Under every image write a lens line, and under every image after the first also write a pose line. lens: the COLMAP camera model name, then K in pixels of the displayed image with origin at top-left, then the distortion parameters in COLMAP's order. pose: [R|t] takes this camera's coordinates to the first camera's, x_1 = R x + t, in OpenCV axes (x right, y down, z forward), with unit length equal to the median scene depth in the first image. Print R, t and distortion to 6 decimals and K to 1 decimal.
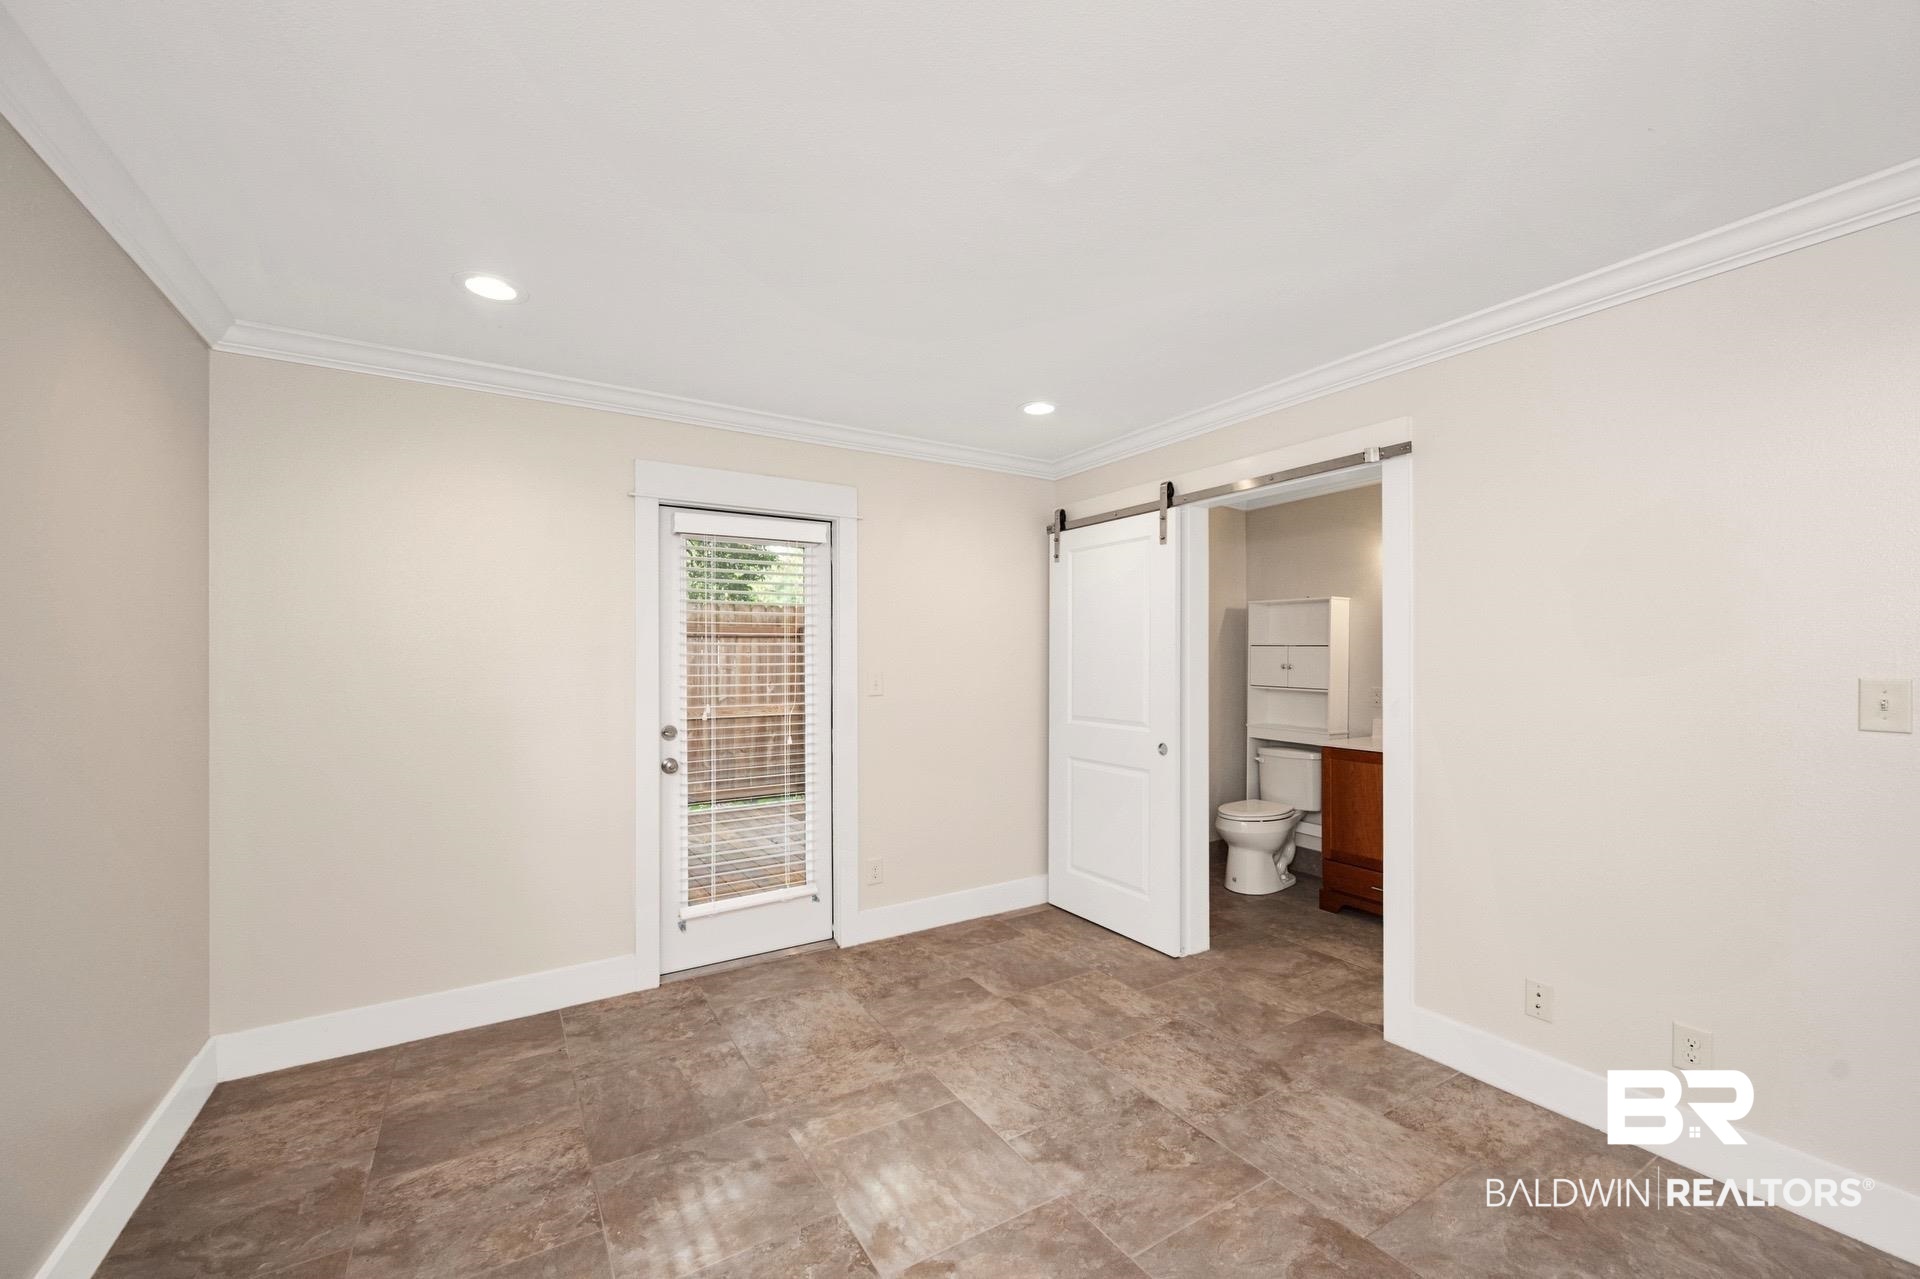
lens RADIAL K [[780.0, 0, 965.6], [0, 780.0, 638.1], [0, 0, 1]] dist [-0.000424, -0.000025]
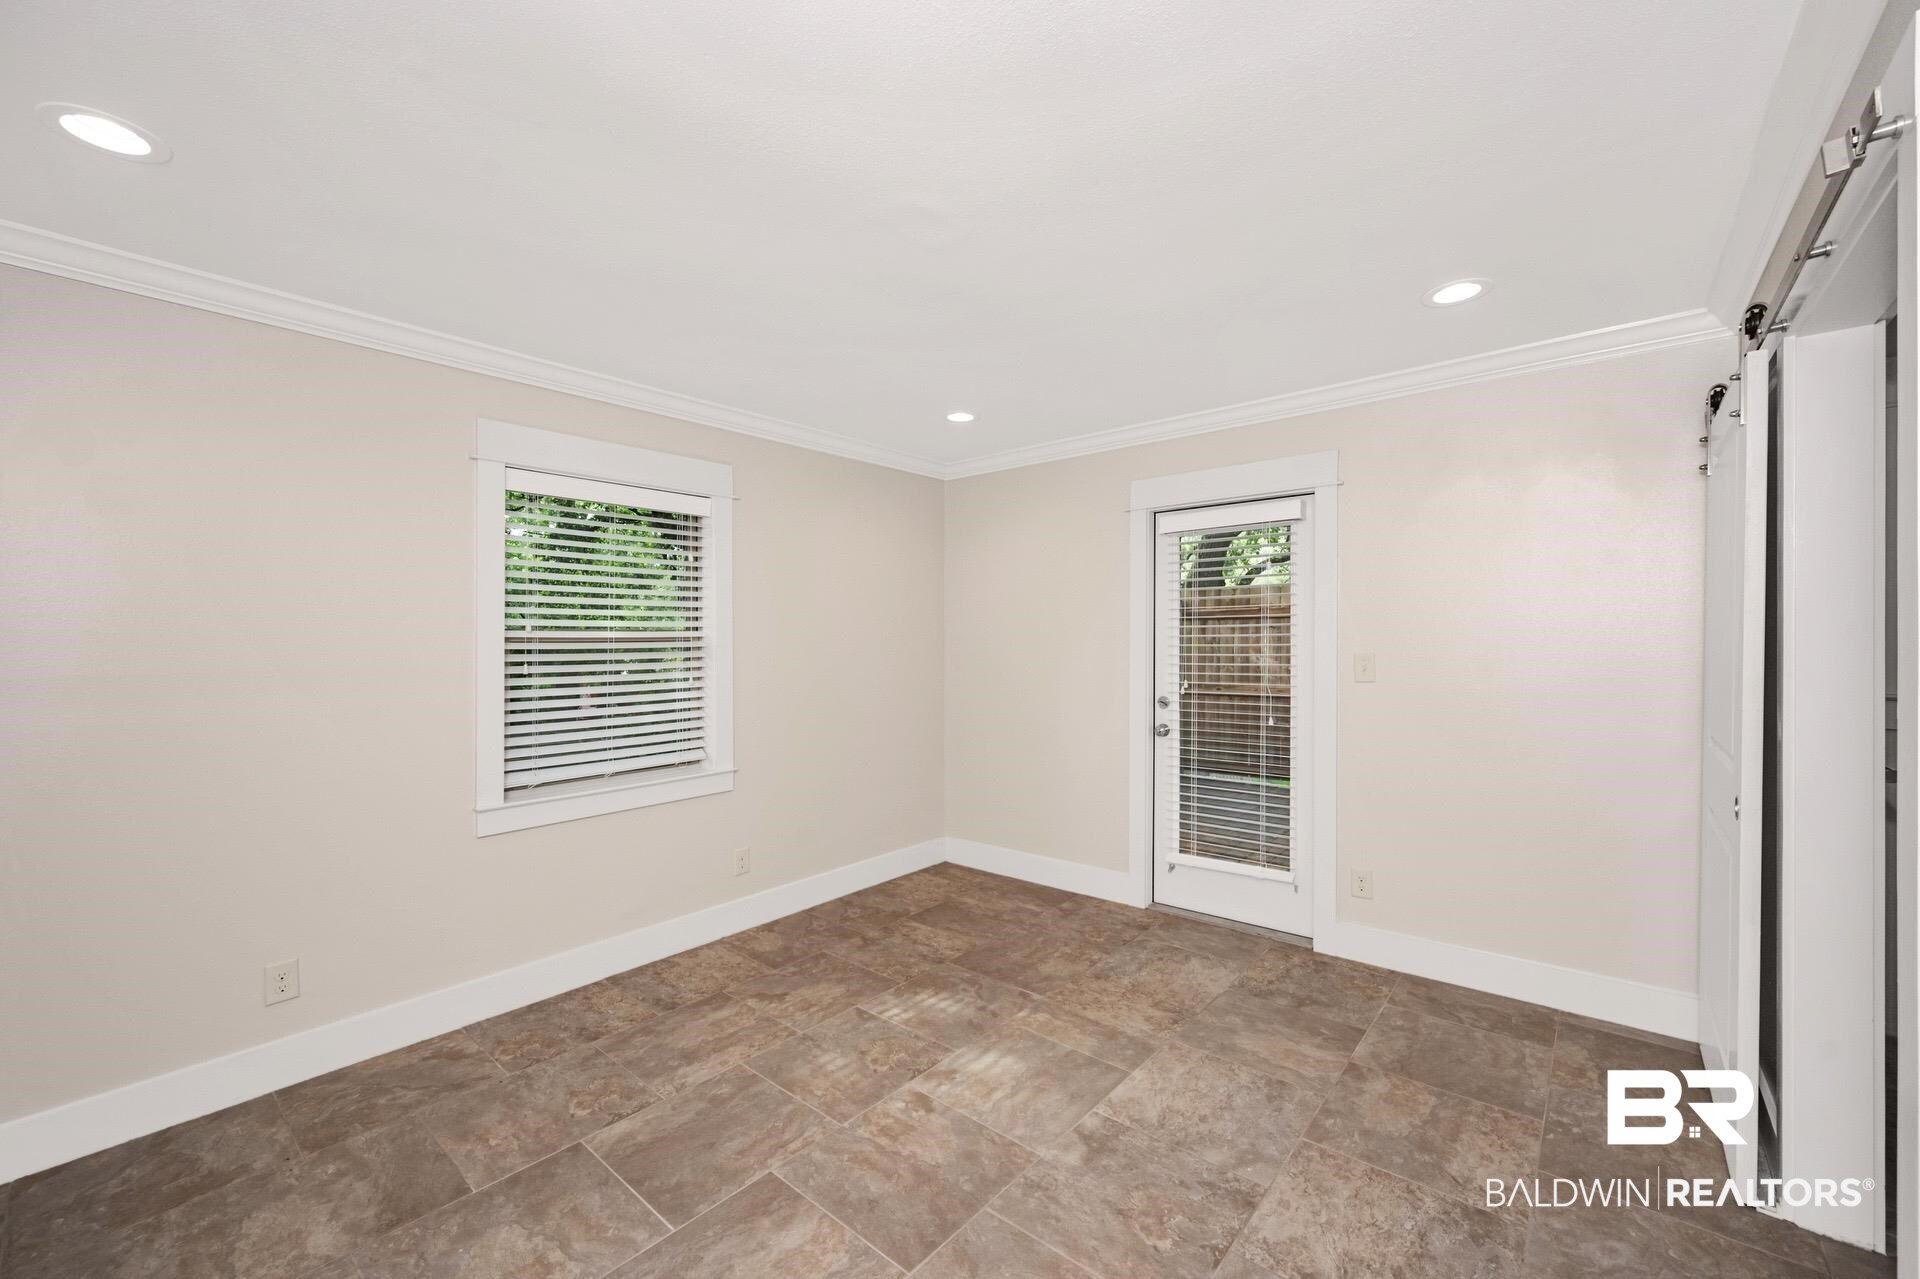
lens RADIAL K [[780.0, 0, 965.6], [0, 780.0, 638.1], [0, 0, 1]] dist [-0.000424, -0.000025]
pose [[0.290598, -0.001678, -0.956844, 0.760474], [0.029228, 0.999547, 0.007124, 0.008246], [0.956399, -0.030037, 0.290515, 0.430735]]
